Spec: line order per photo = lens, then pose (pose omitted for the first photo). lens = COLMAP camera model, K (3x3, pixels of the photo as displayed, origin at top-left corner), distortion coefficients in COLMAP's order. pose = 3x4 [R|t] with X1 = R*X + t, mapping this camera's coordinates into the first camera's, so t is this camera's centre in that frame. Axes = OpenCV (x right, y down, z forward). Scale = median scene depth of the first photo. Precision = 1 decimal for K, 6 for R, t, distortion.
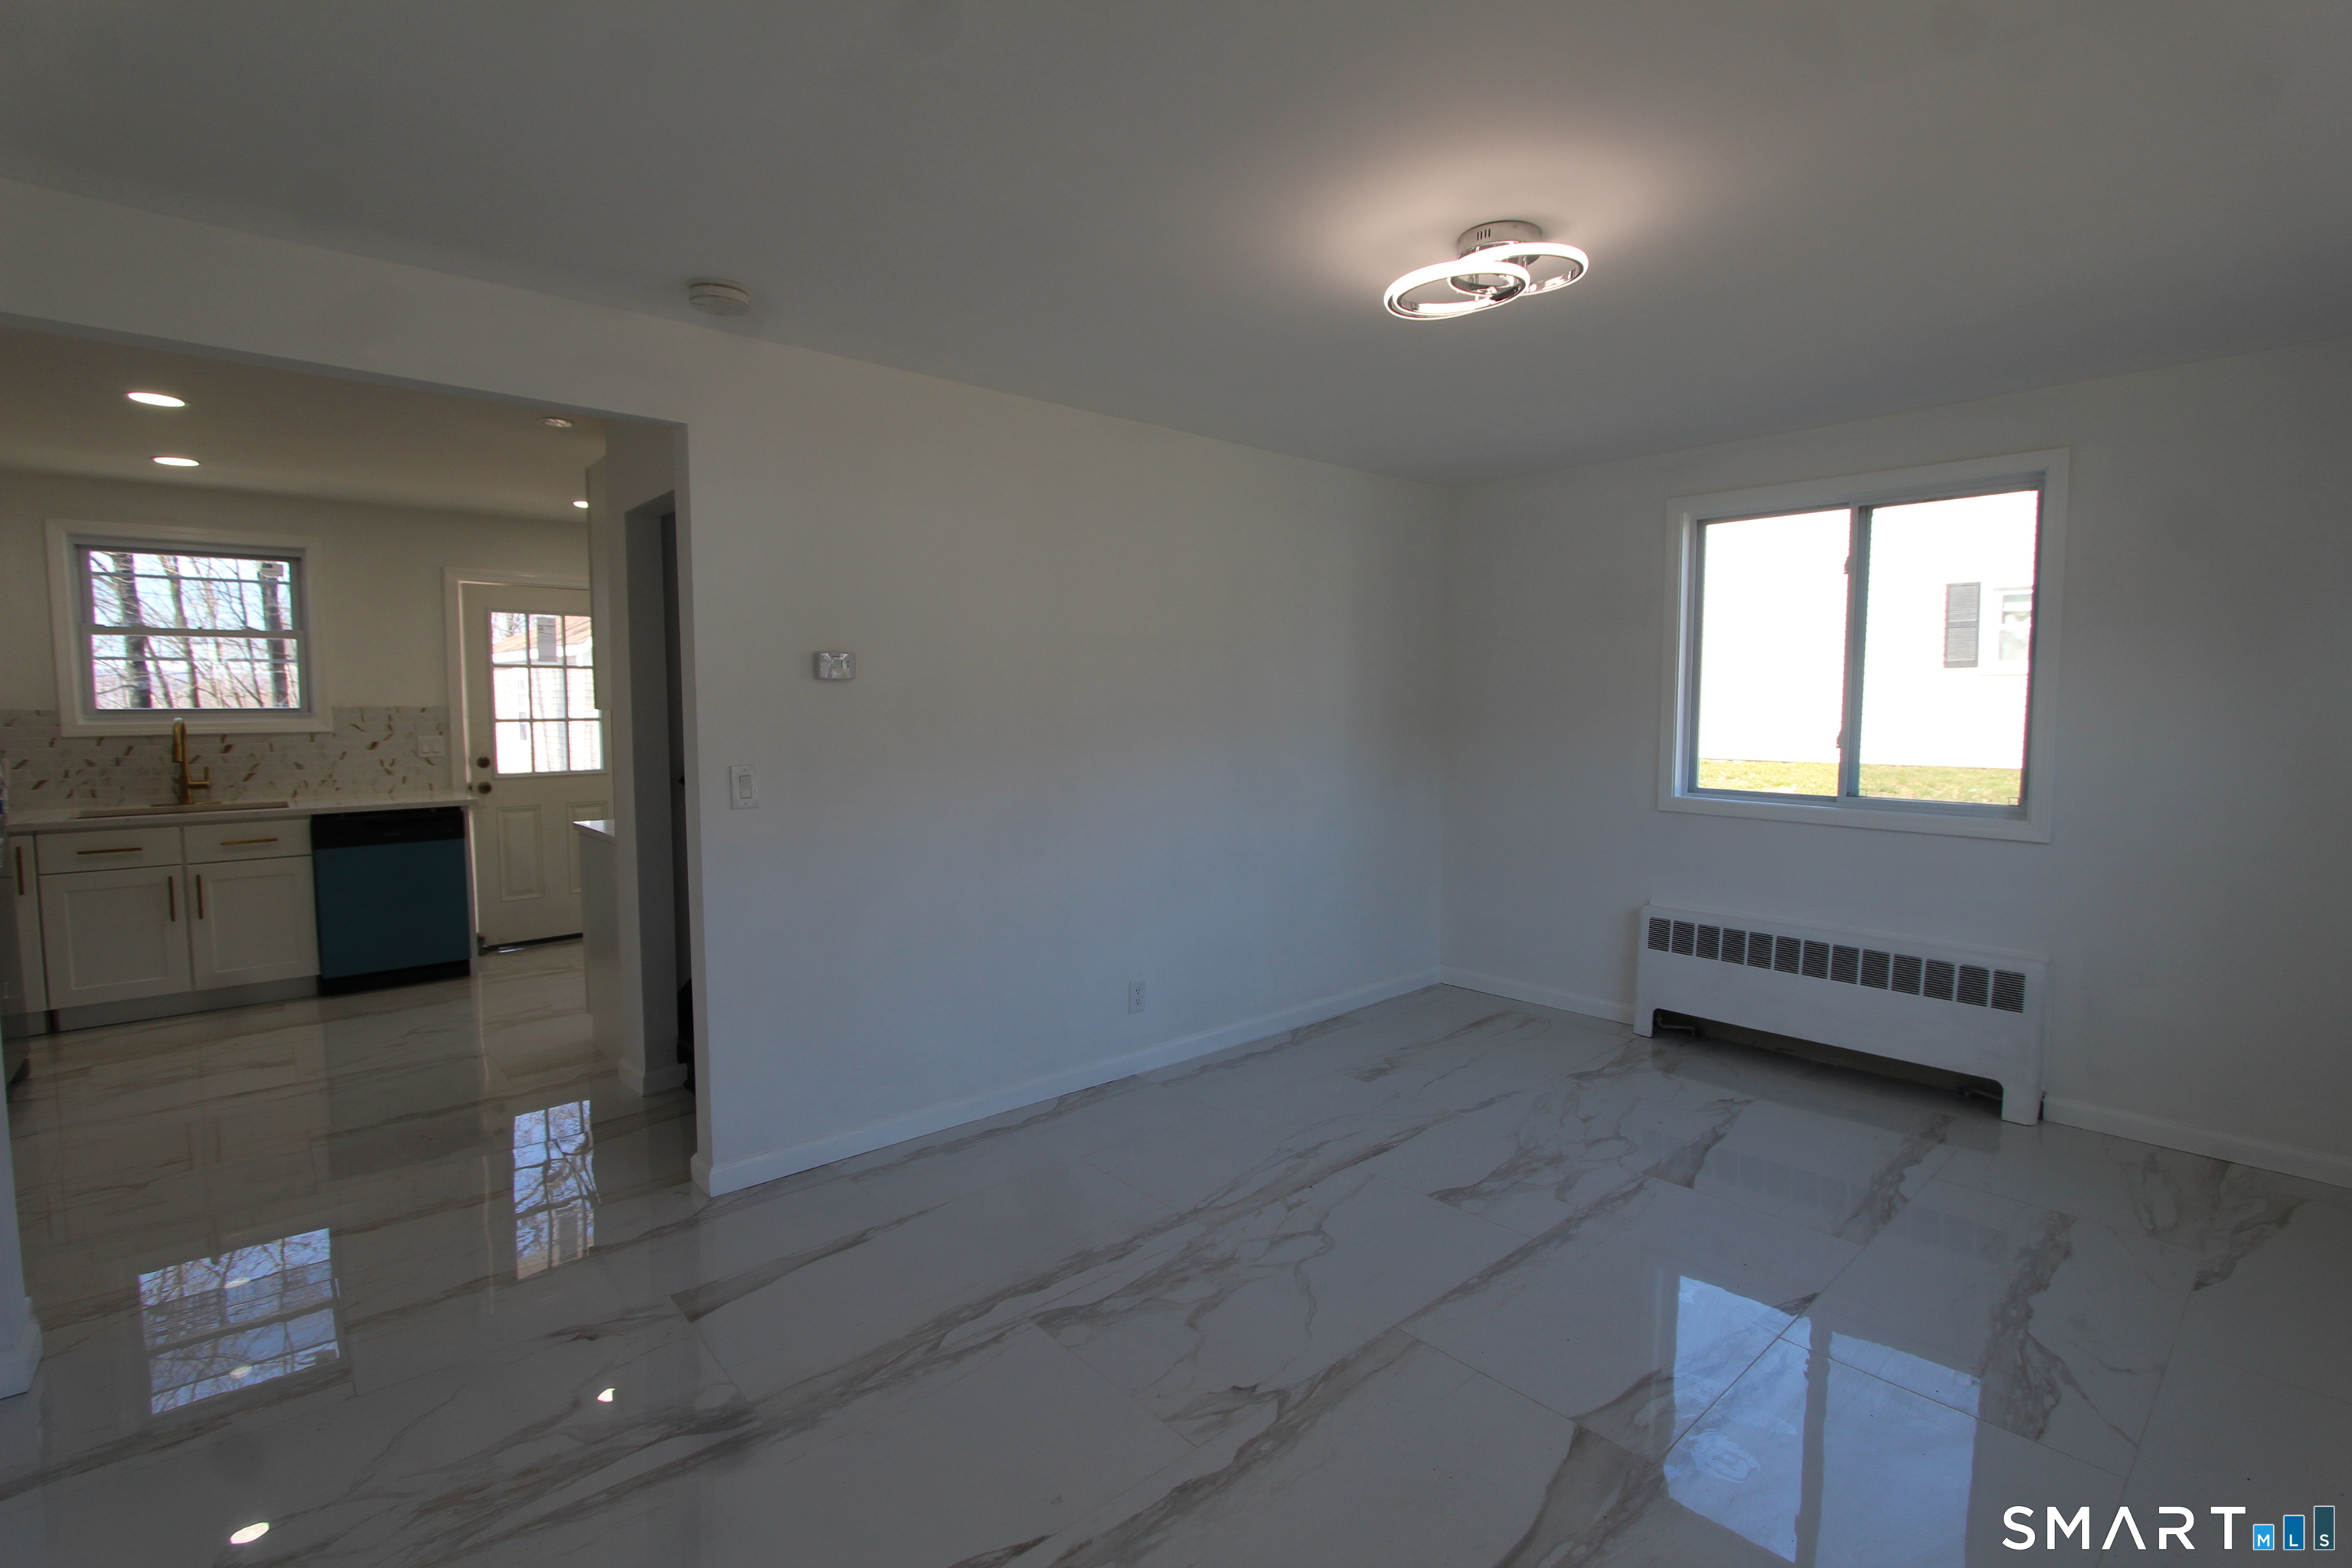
lens RADIAL K [[1106.4, 0, 1187.1], [0, 1106.4, 768.0], [0, 0, 1]] dist [-0.002590, 0.001565]
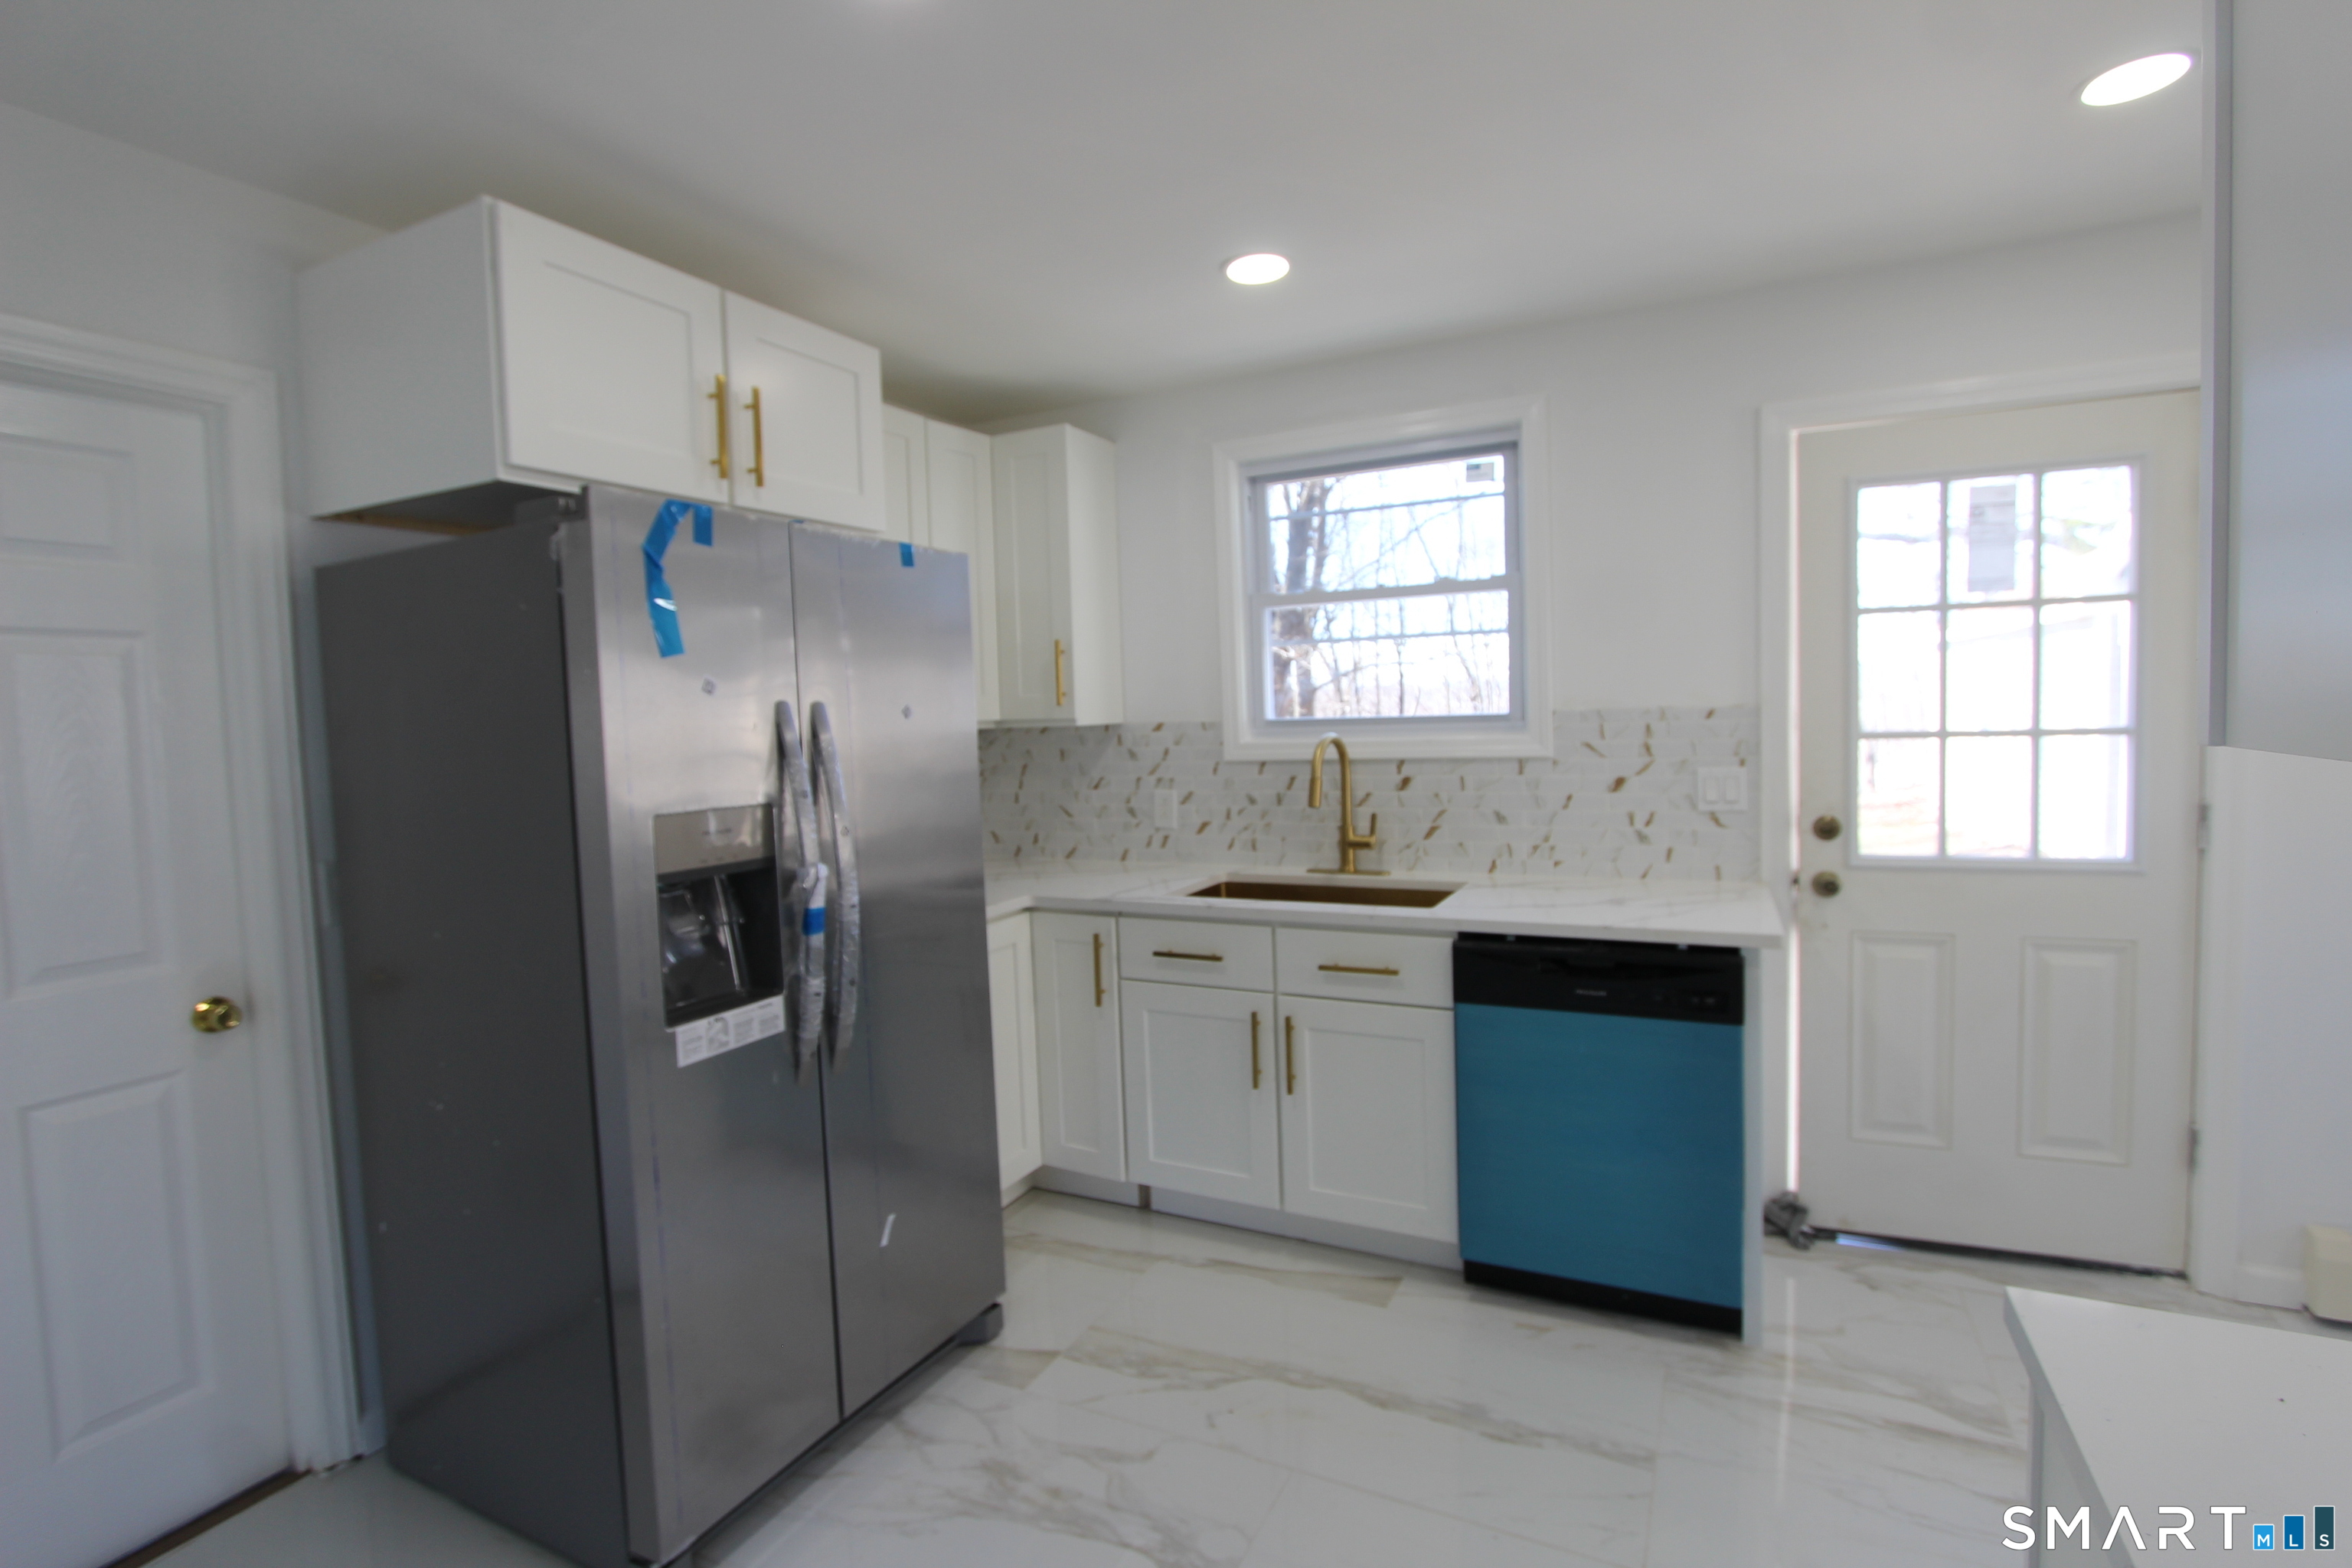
lens RADIAL K [[1106.4, 0, 1176.0], [0, 1106.4, 768.4], [0, 0, 1]] dist [-0.002590, 0.001565]
pose [[0.376666, 0.035428, -0.925671, -0.353678], [-0.030794, 0.999195, 0.025712, -0.036285], [0.925837, 0.018820, 0.377454, 0.645305]]
